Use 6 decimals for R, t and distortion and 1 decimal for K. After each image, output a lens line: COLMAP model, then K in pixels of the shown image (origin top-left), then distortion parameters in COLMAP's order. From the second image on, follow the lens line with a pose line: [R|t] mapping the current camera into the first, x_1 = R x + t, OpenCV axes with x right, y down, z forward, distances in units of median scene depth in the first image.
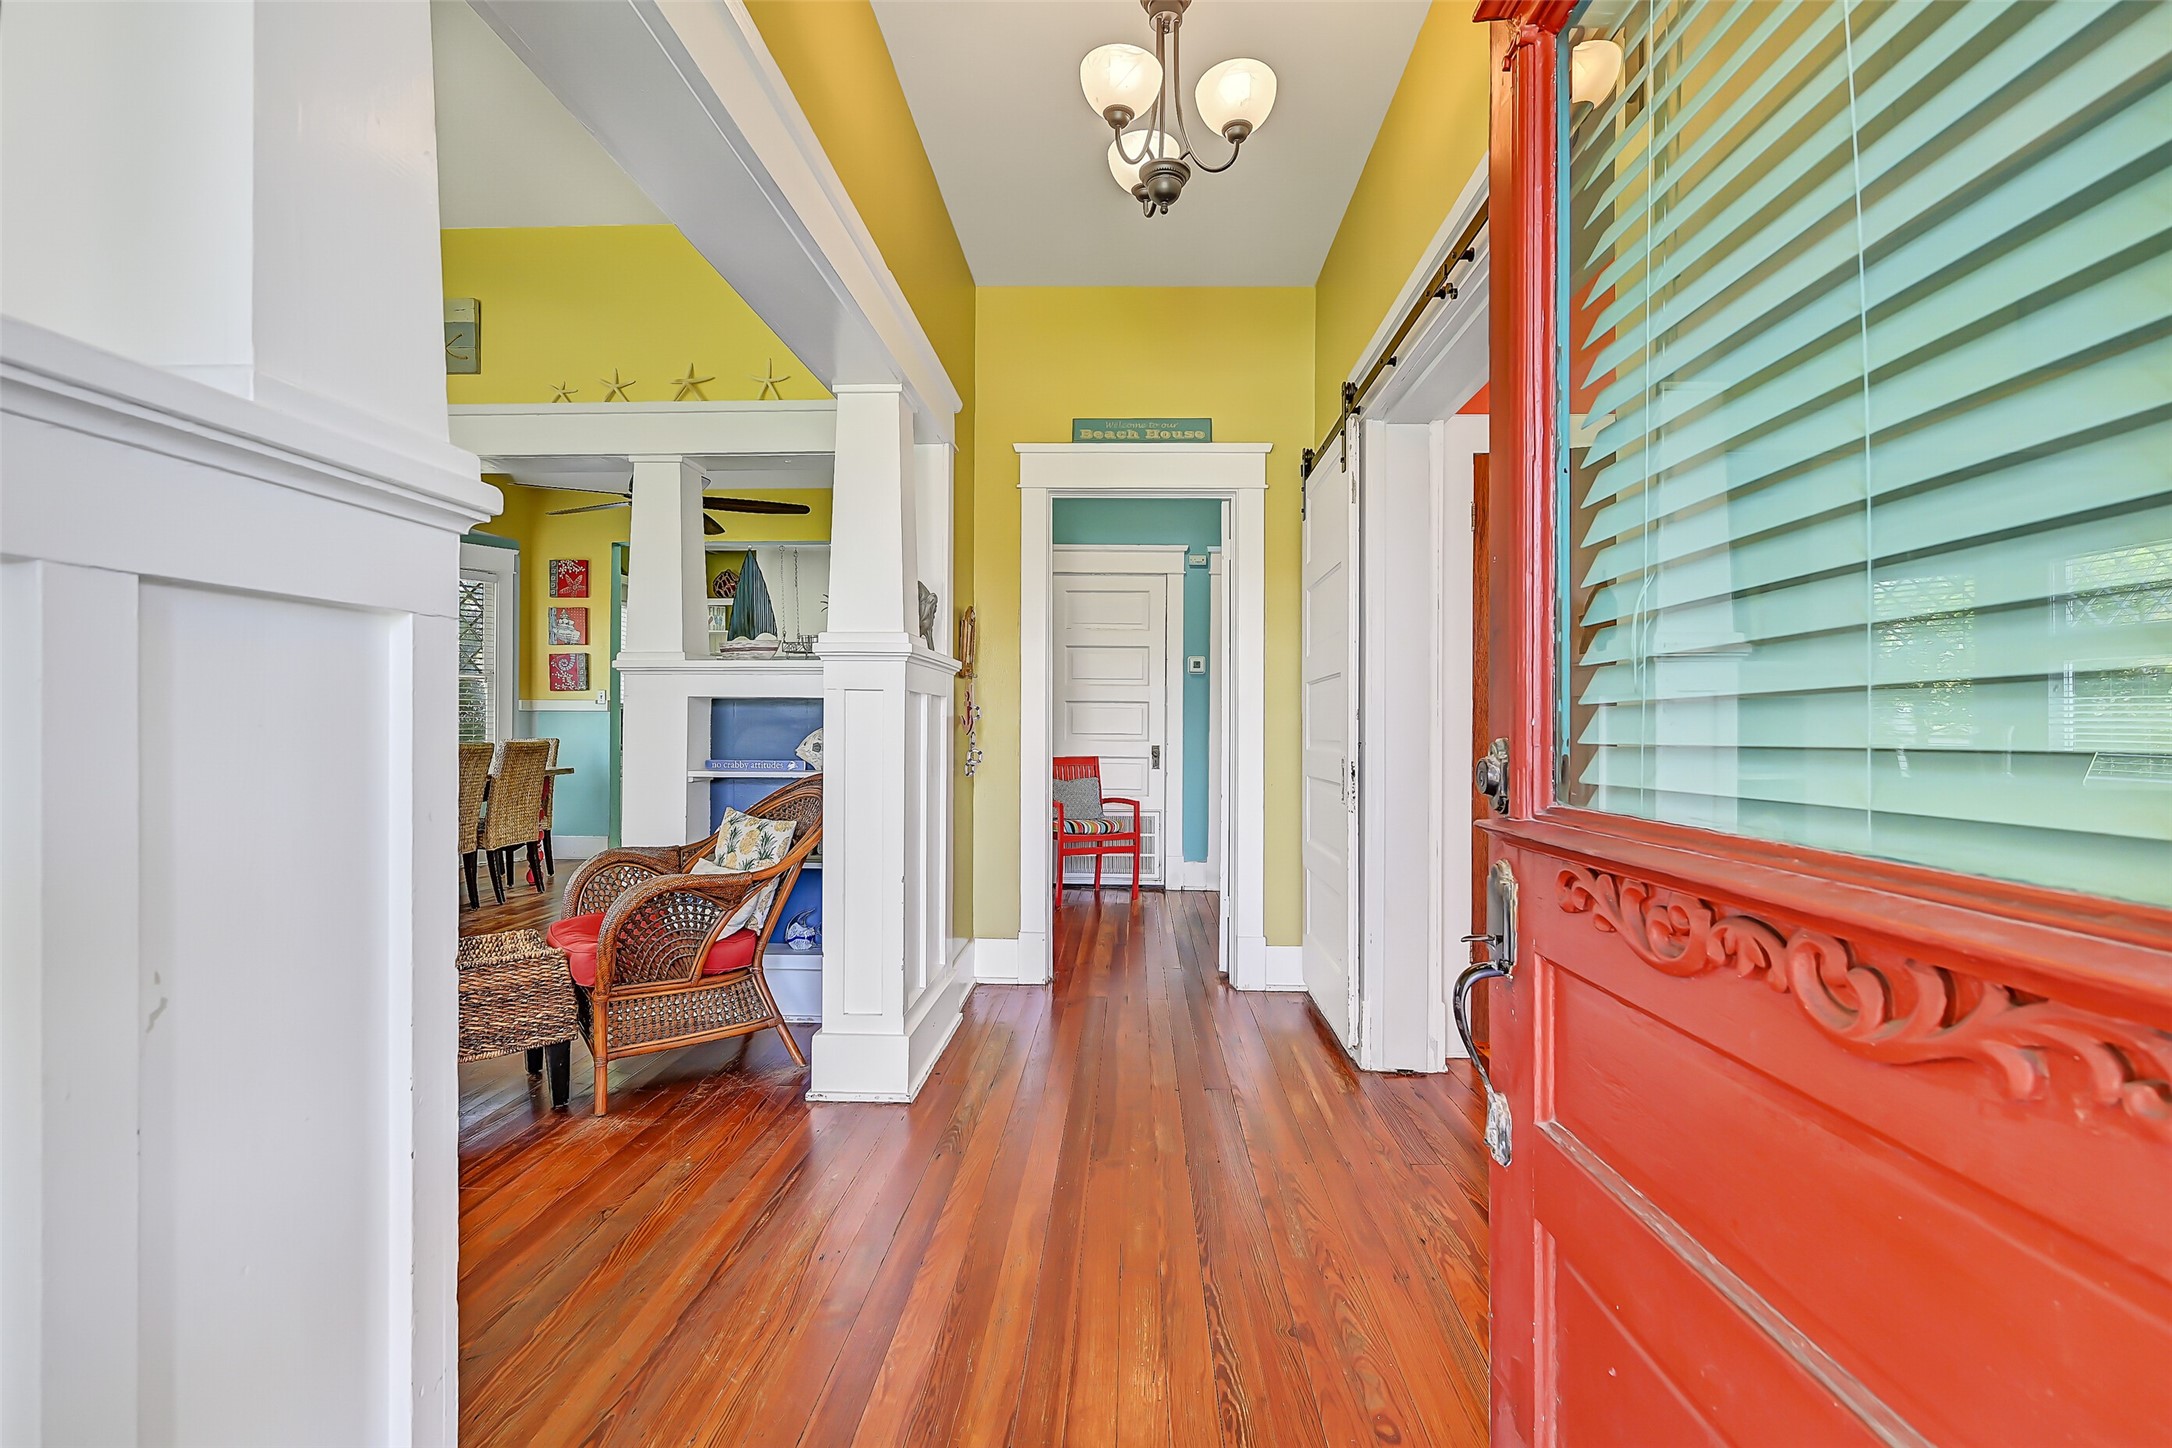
lens RADIAL K [[970.0, 0, 1086.0], [0, 970.0, 724.0], [0, 0, 1]] dist [0.000509, 0.000015]
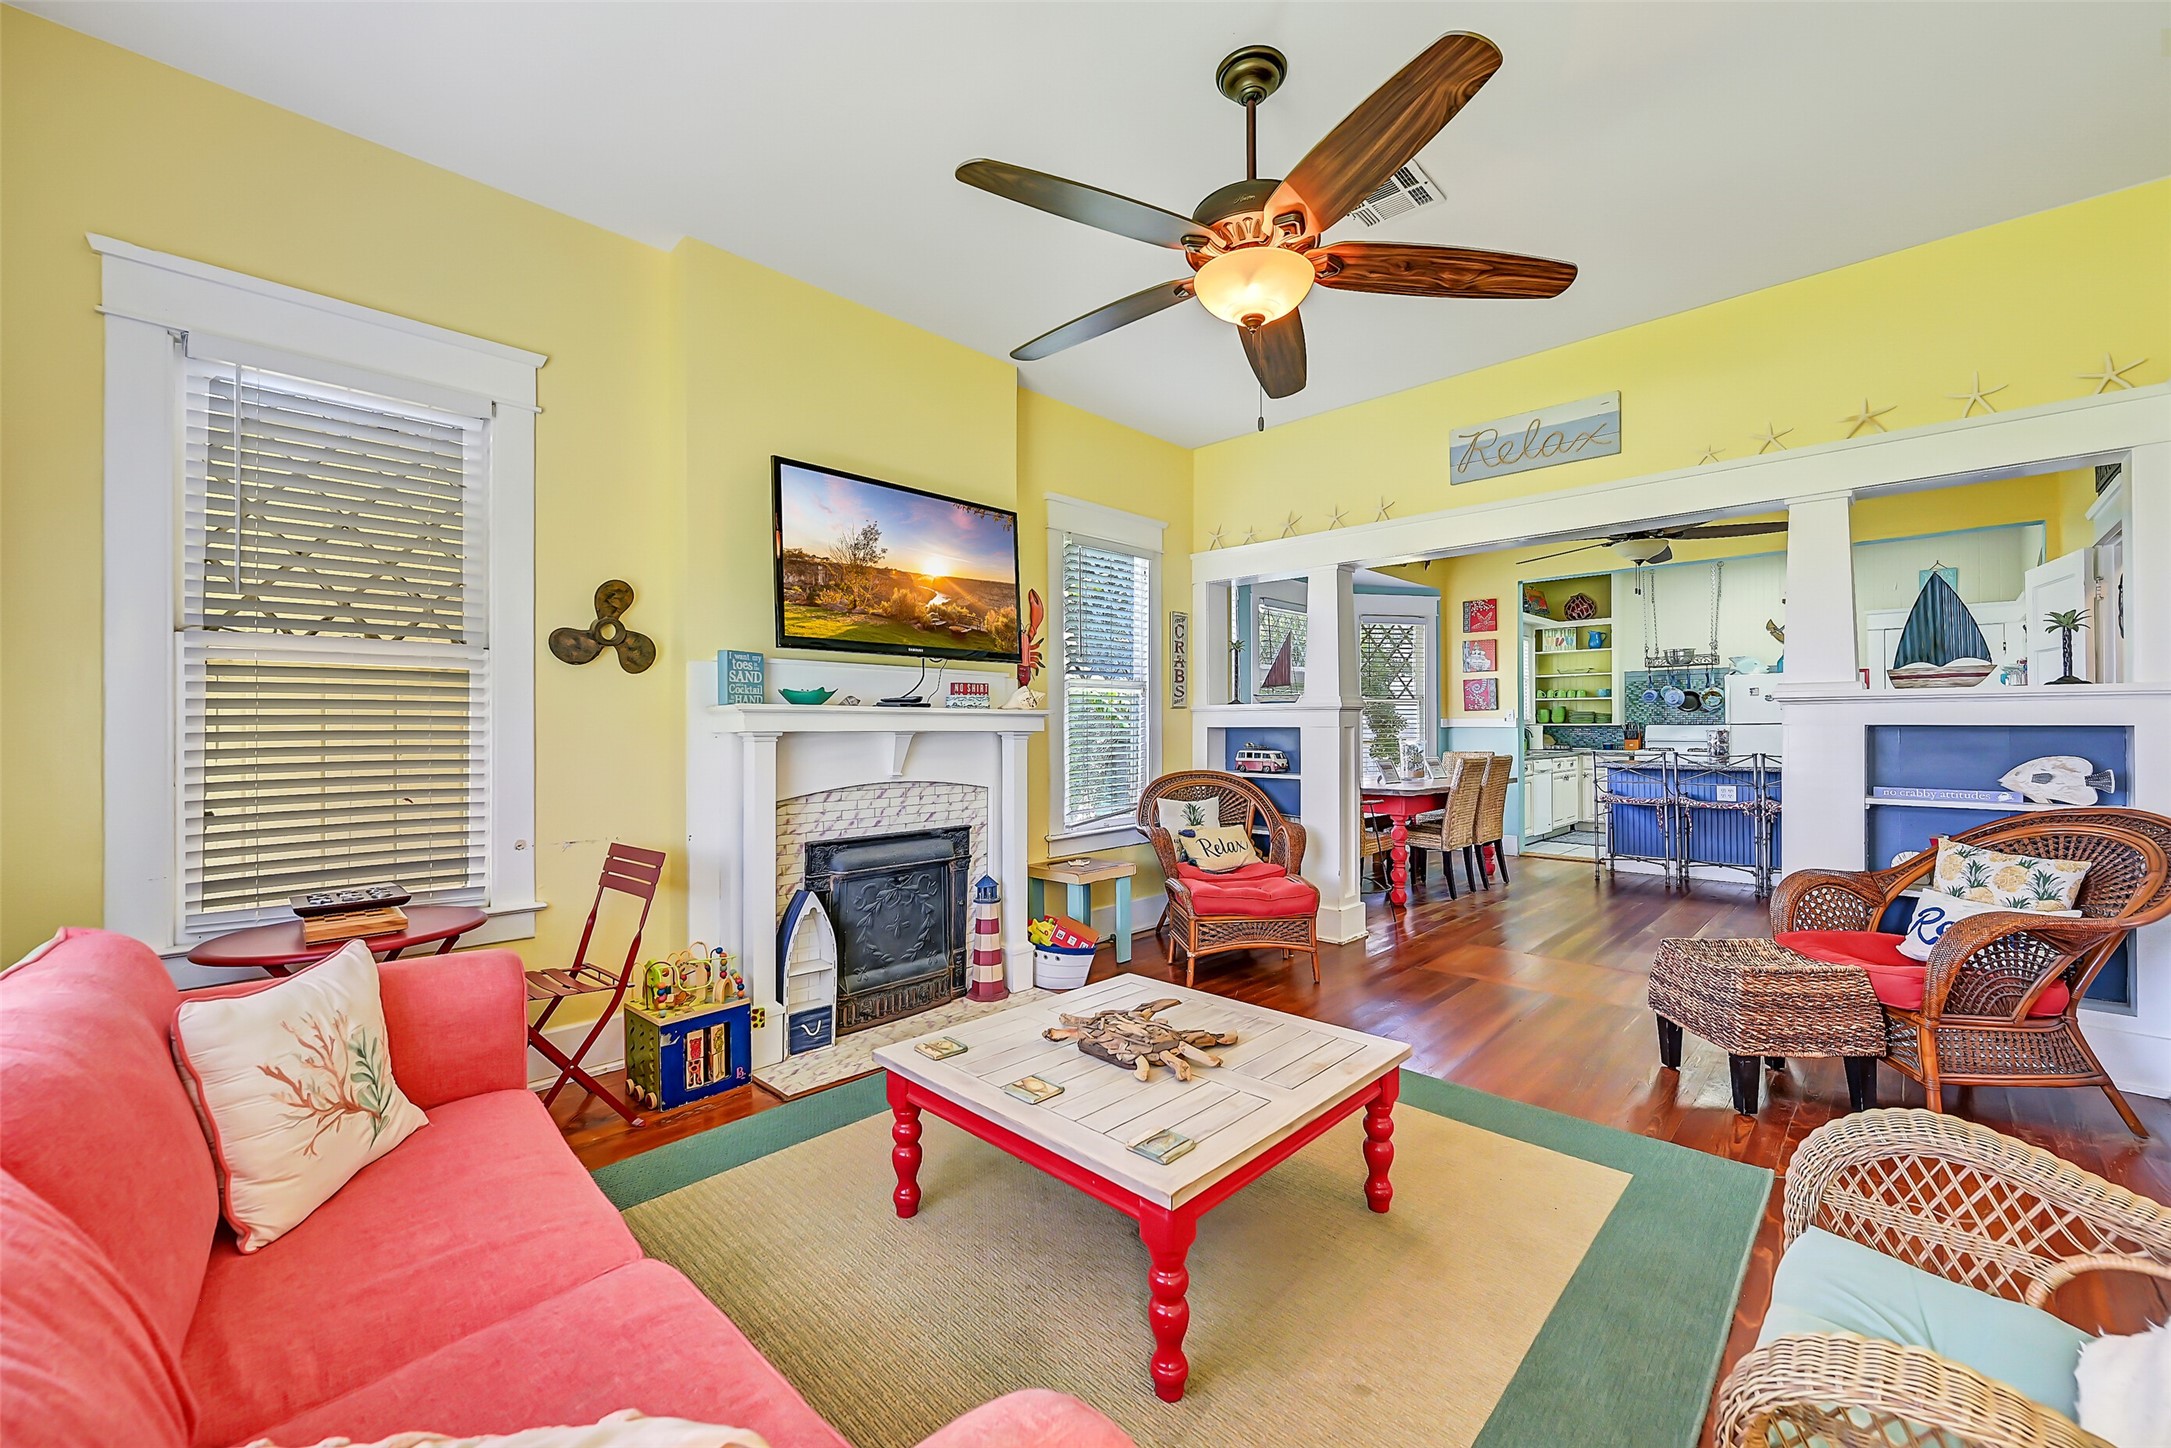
lens RADIAL K [[858.7, 0, 1093.3], [0, 858.7, 724.0], [0, 0, 1]] dist [-0.000017, 0.000177]
pose [[0.751915, -0.008878, -0.659200, -0.198603], [0.005291, 0.999958, -0.007432, -0.012505], [0.659238, 0.002100, 0.751931, -0.099303]]
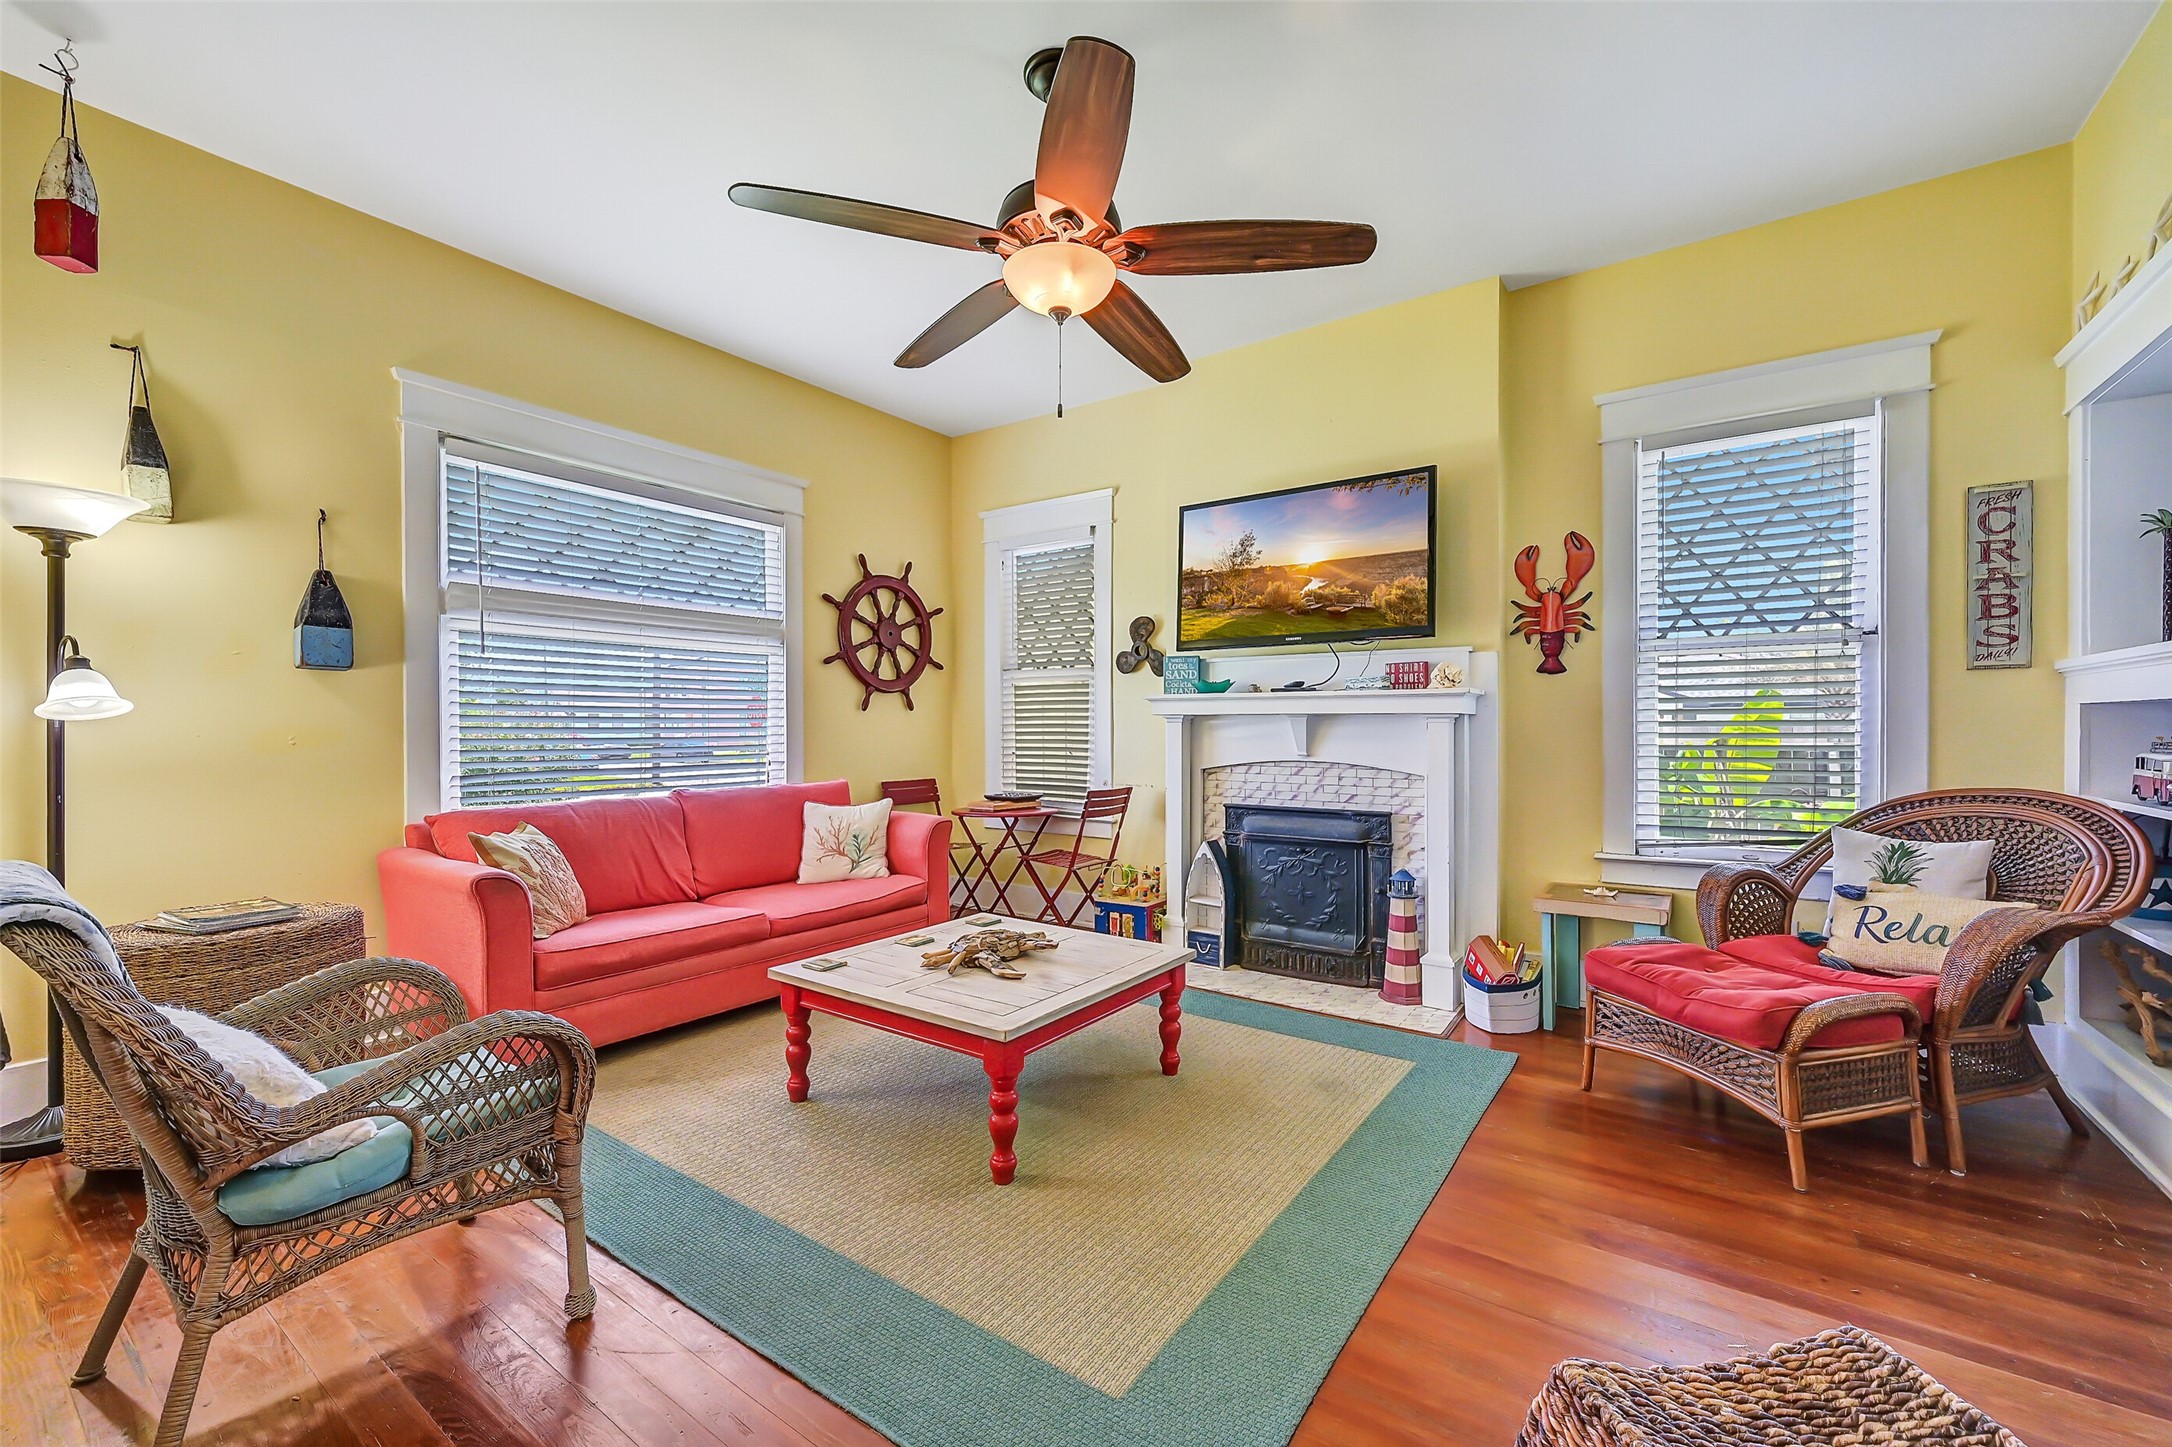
lens RADIAL K [[859.1, 0, 1093.8], [0, 859.1, 723.5], [0, 0, 1]] dist [-0.000017, 0.000177]
pose [[-0.529321, -0.005666, -0.848403, -0.094525], [-0.001565, 0.999983, -0.005702, -0.004120], [0.848420, -0.001691, -0.529320, 0.333530]]
